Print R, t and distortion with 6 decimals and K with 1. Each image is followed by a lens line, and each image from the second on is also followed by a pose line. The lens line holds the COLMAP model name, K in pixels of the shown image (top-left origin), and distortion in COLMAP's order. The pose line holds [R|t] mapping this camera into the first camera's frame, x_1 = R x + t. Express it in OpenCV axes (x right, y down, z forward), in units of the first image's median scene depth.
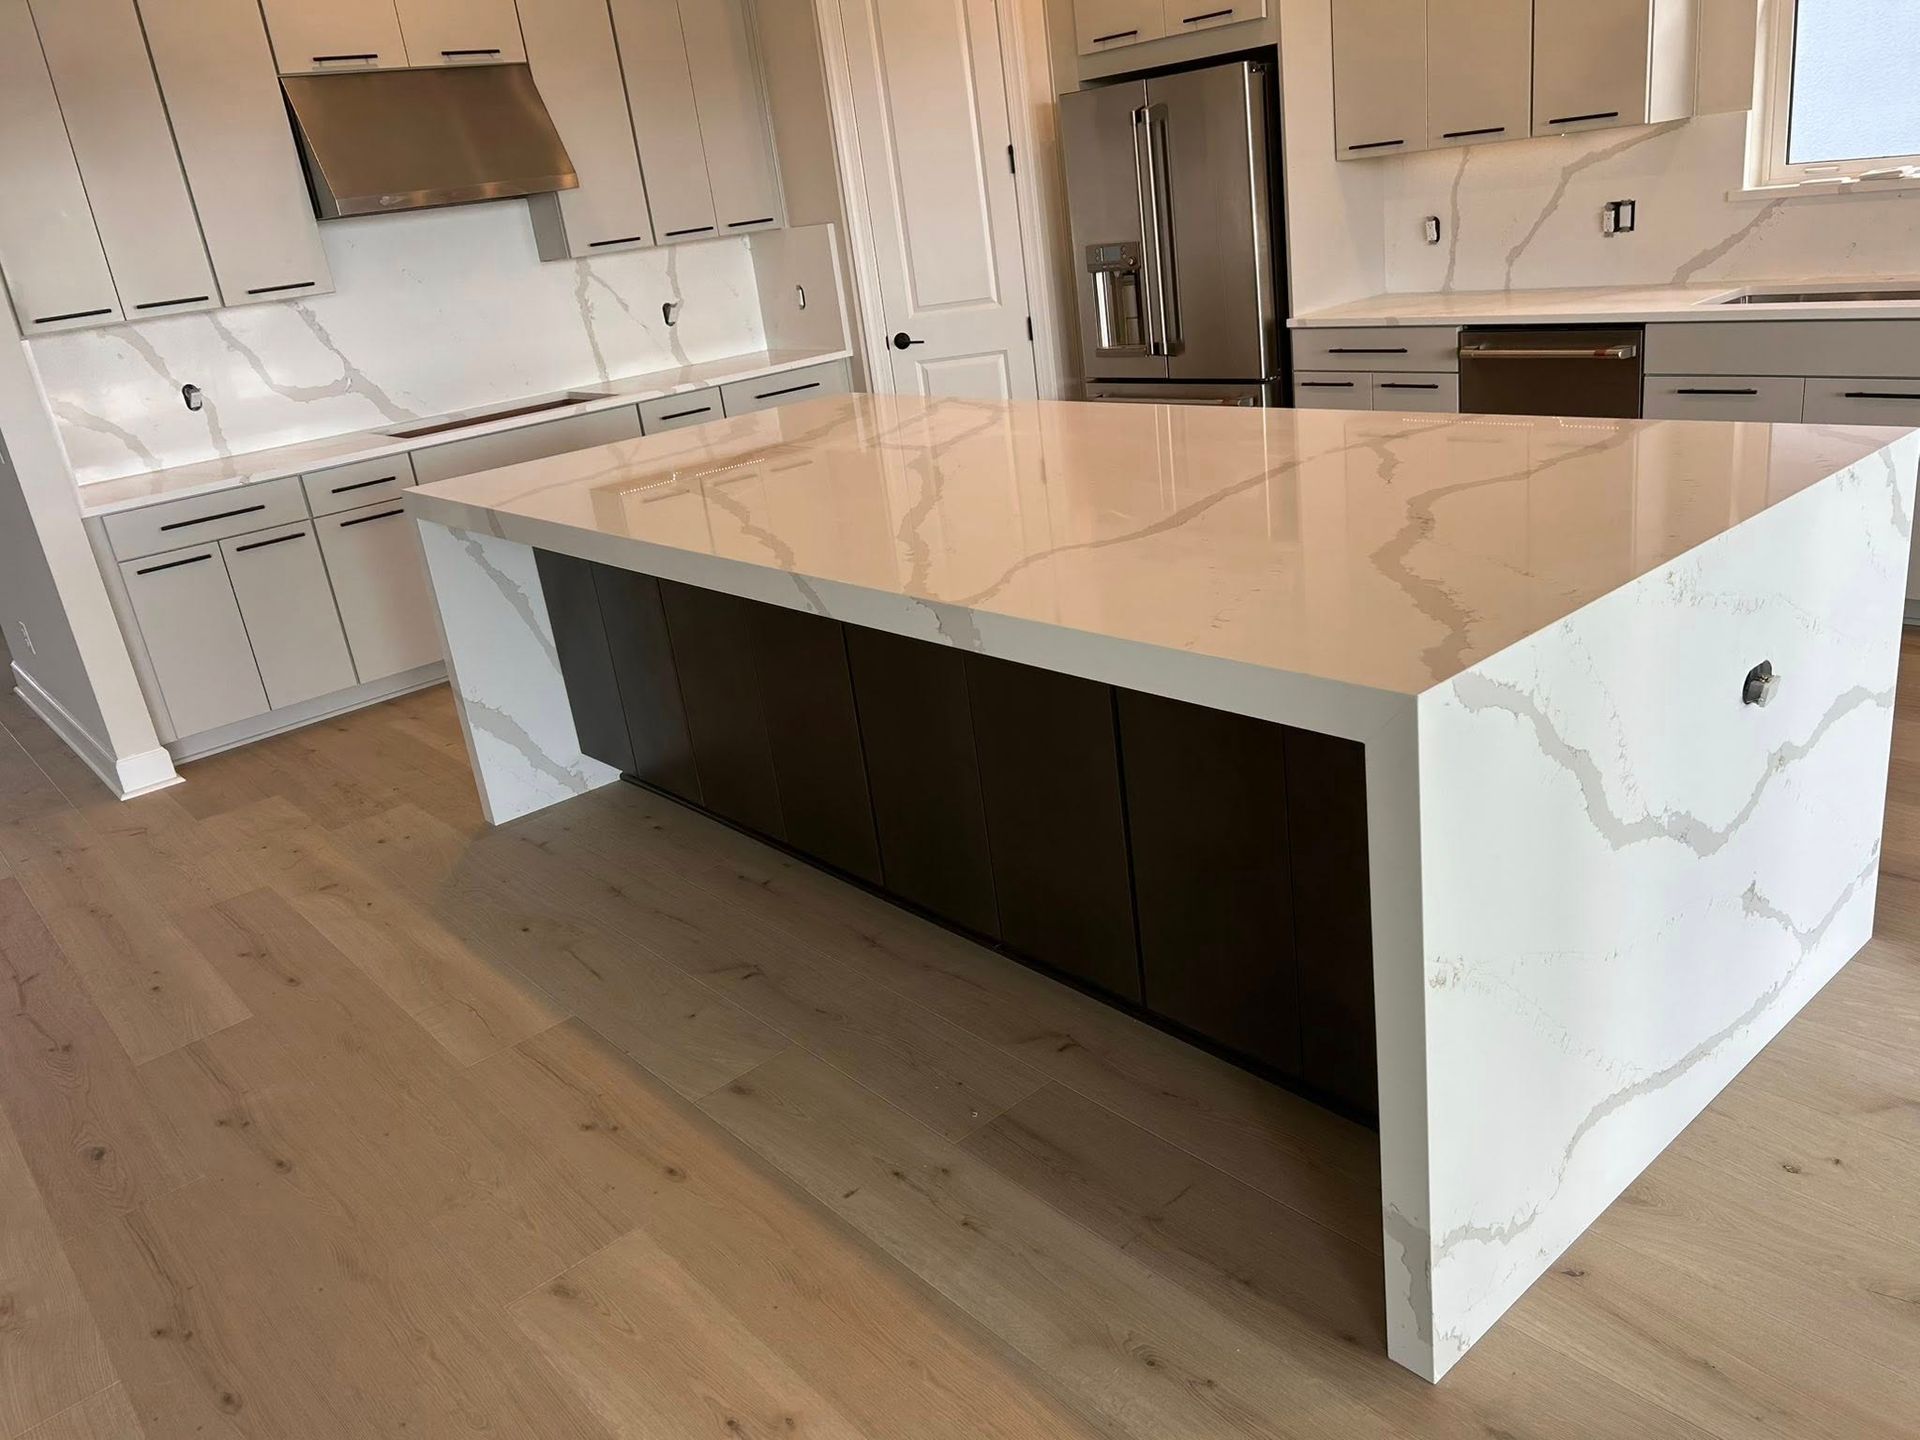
lens RADIAL K [[1469.0, 0, 967.8], [0, 1469.0, 719.0], [0, 0, 1]] dist [0.032248, -0.025227]
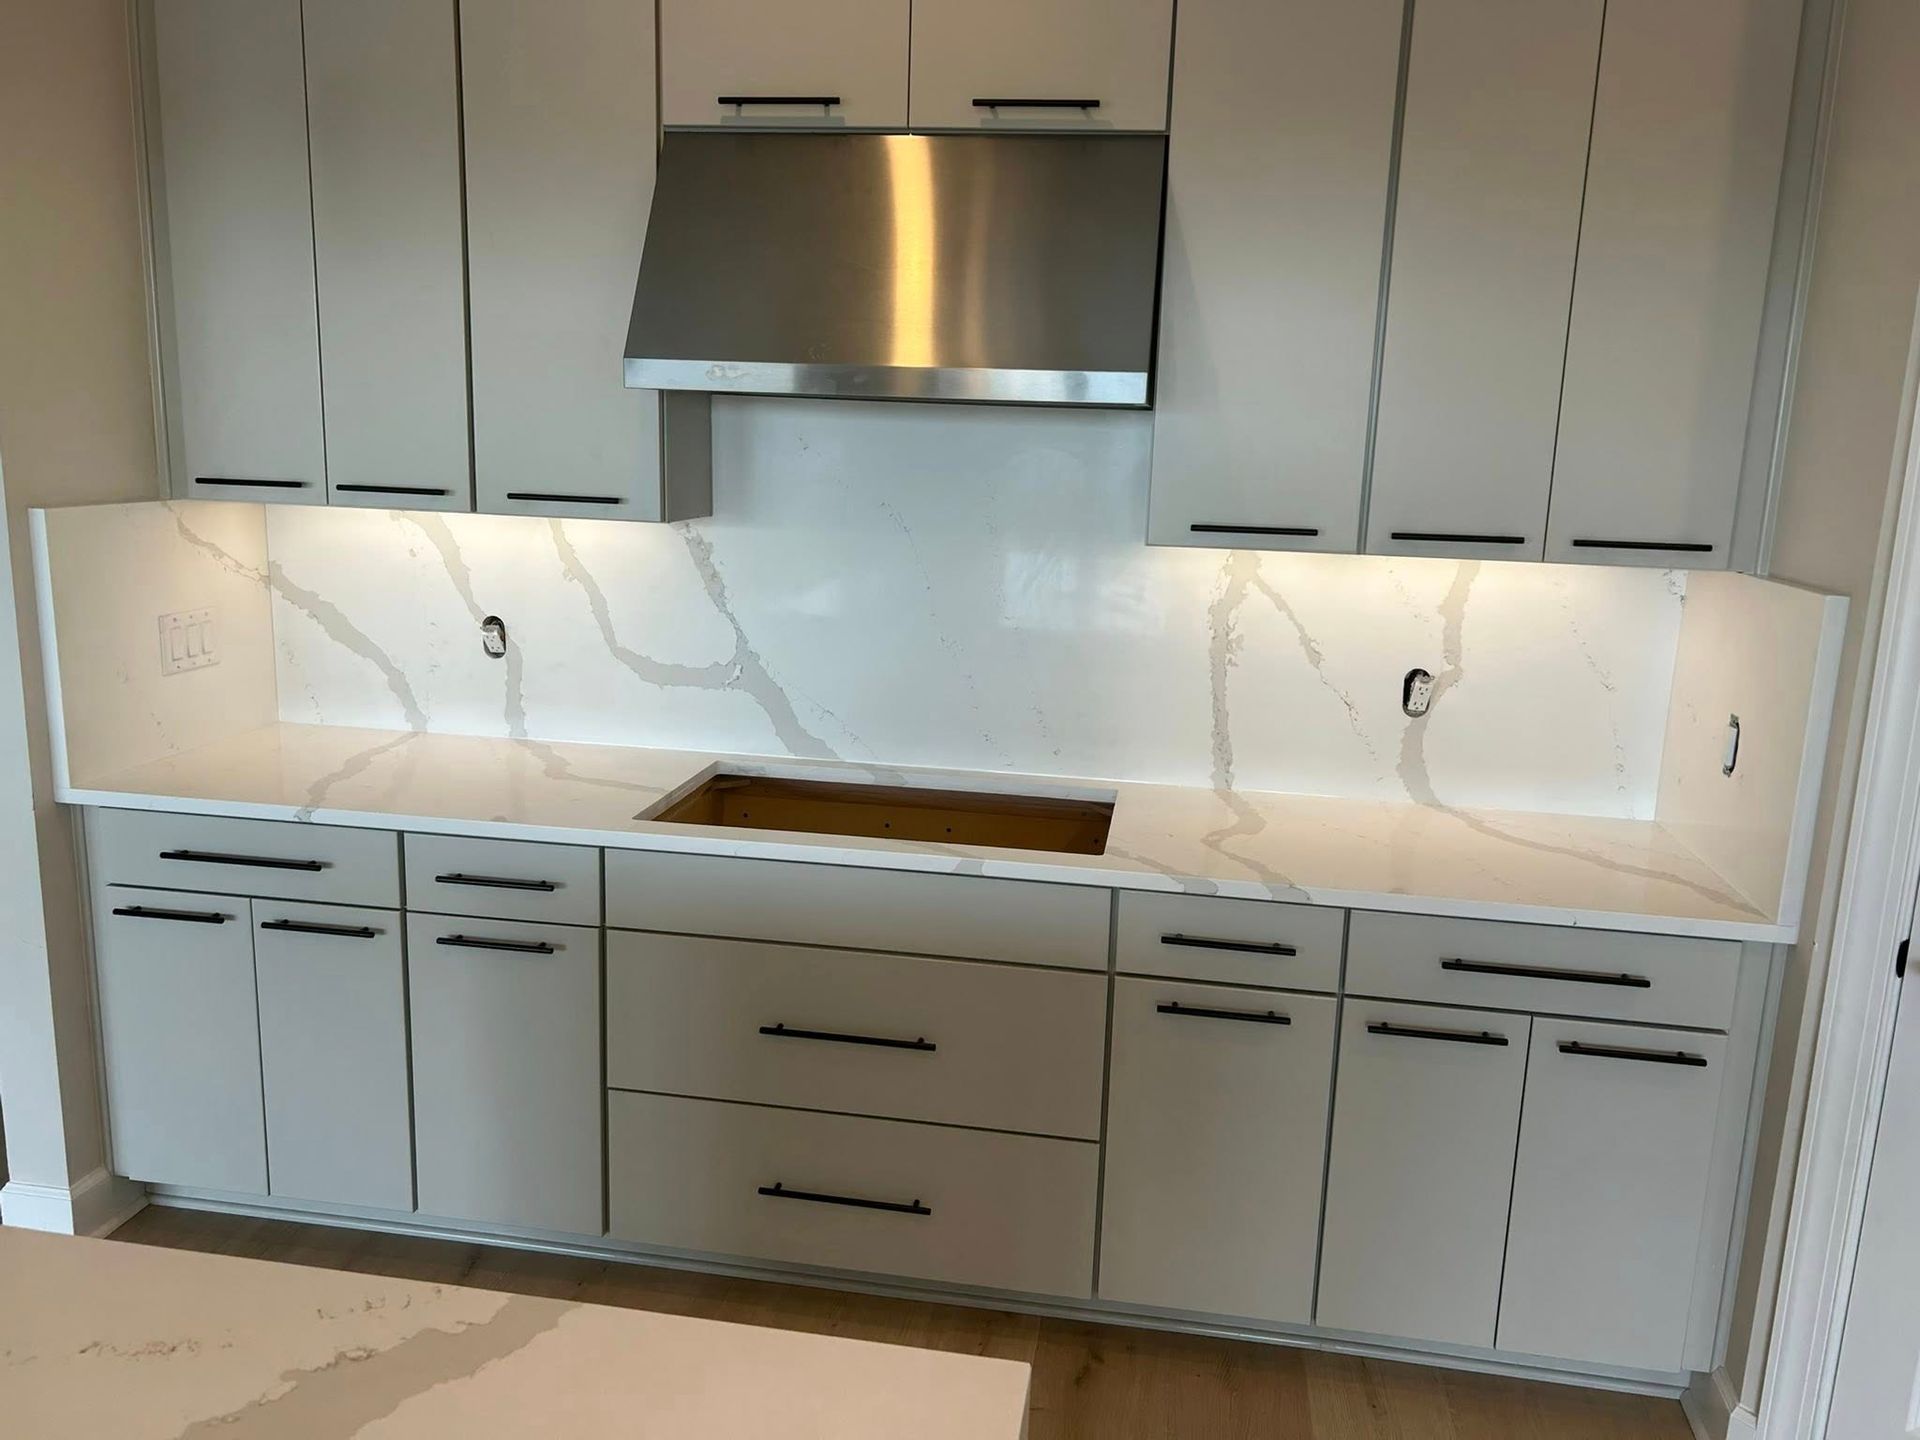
lens RADIAL K [[1469.0, 0, 956.5], [0, 1469.0, 718.0], [0, 0, 1]] dist [0.032248, -0.025227]
pose [[0.631520, 0.292815, -0.717943, 0.042086], [-0.371178, 0.927125, 0.051633, -0.272805], [0.680742, 0.233878, 0.694184, 0.675625]]
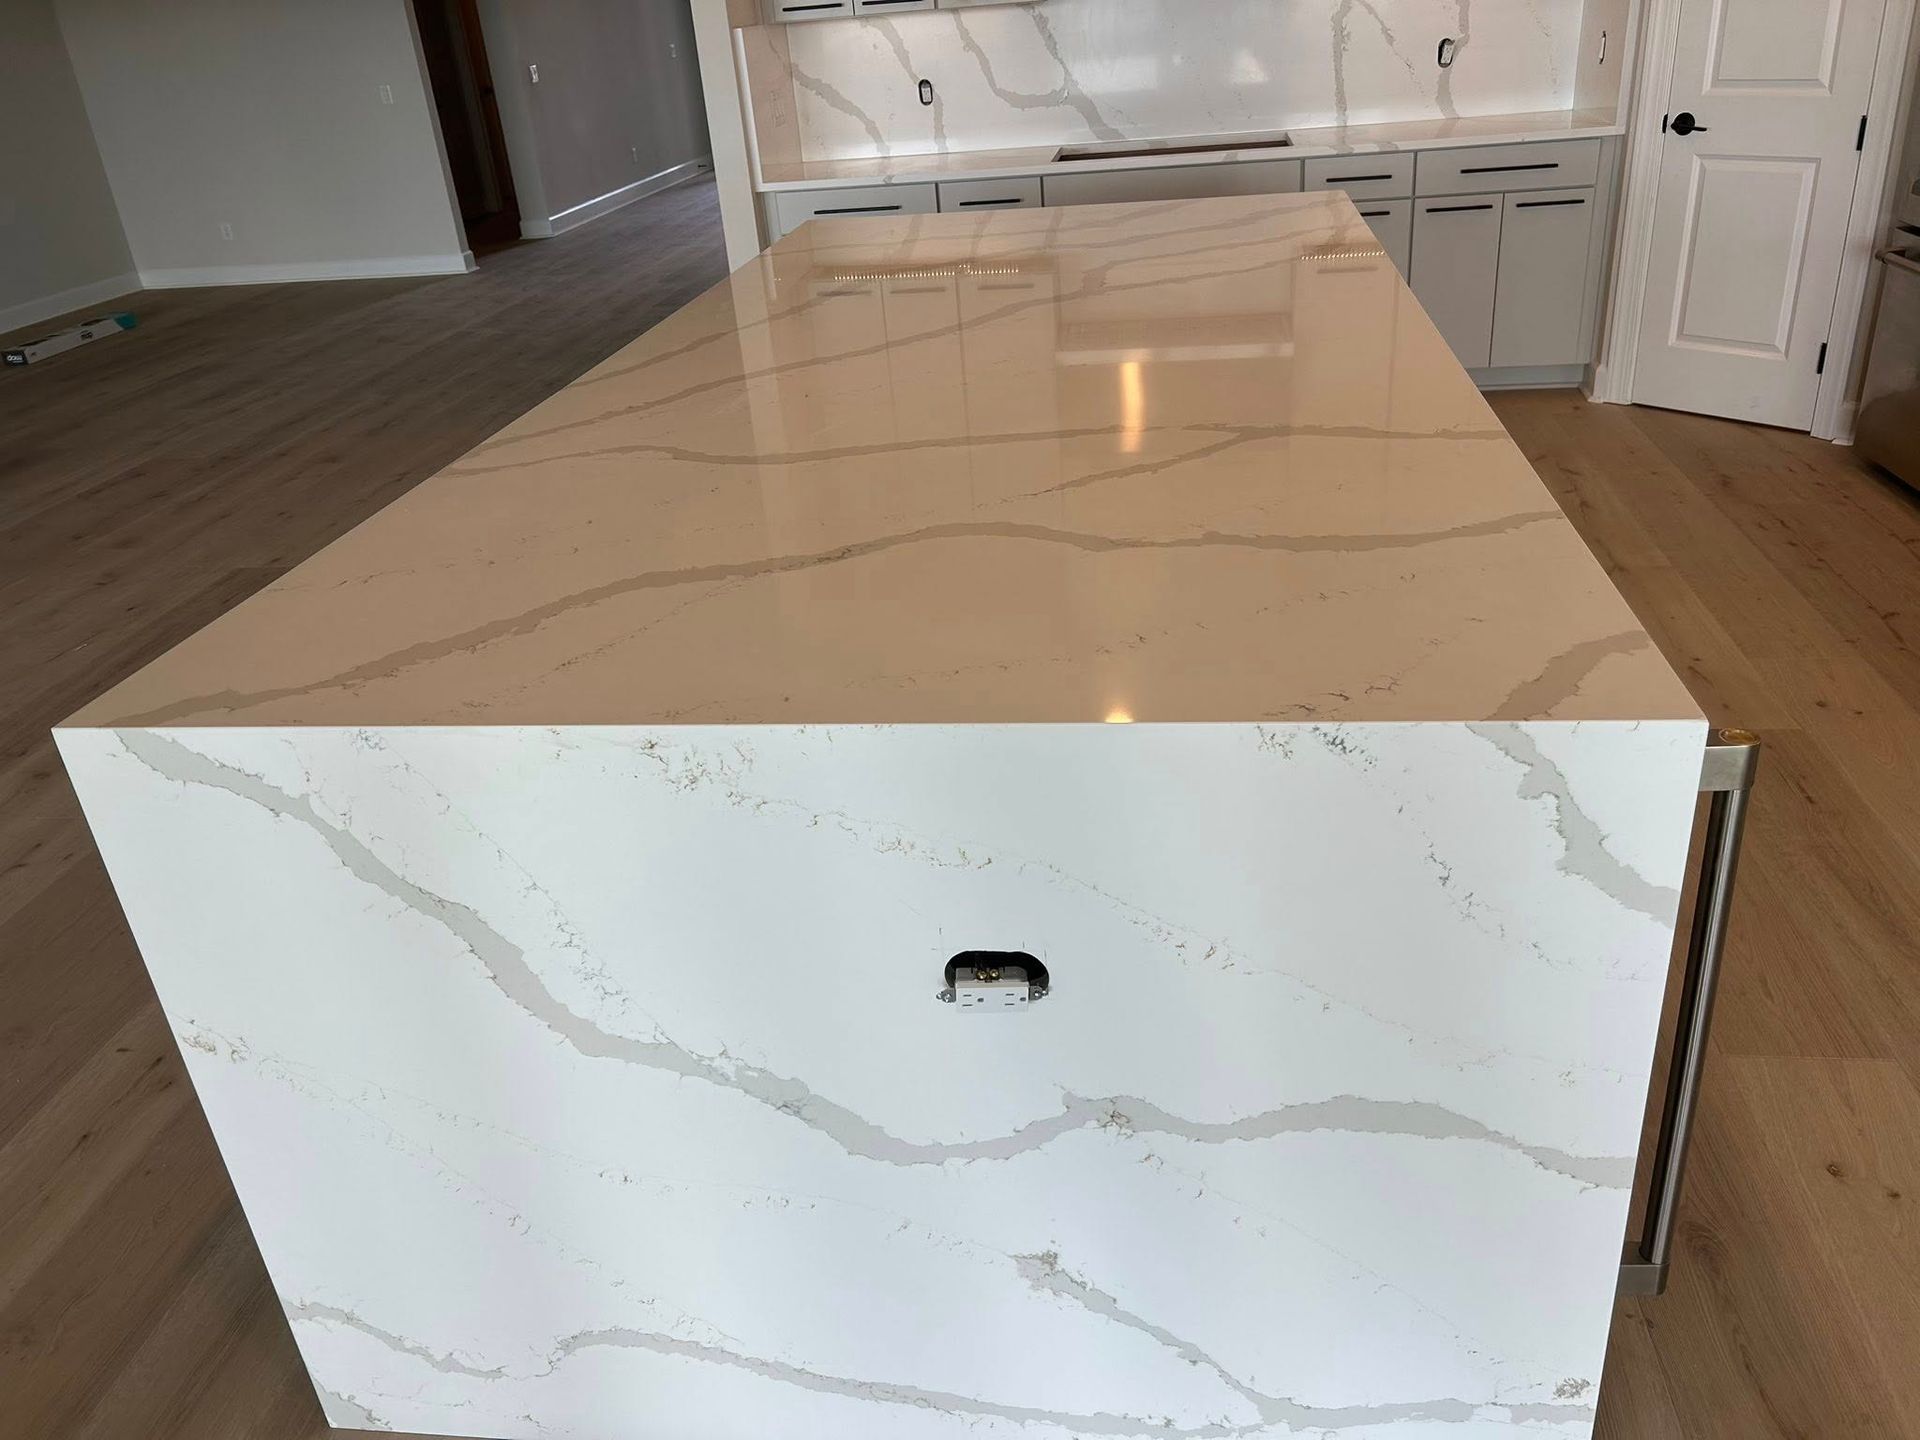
lens RADIAL K [[1469.0, 0, 964.4], [0, 1469.0, 711.5], [0, 0, 1]] dist [0.032248, -0.025227]
pose [[0.662563, 0.397572, -0.634781, 0.349466], [-0.264202, 0.917076, 0.298612, -0.123760], [0.700862, -0.030139, 0.712660, 0.216392]]
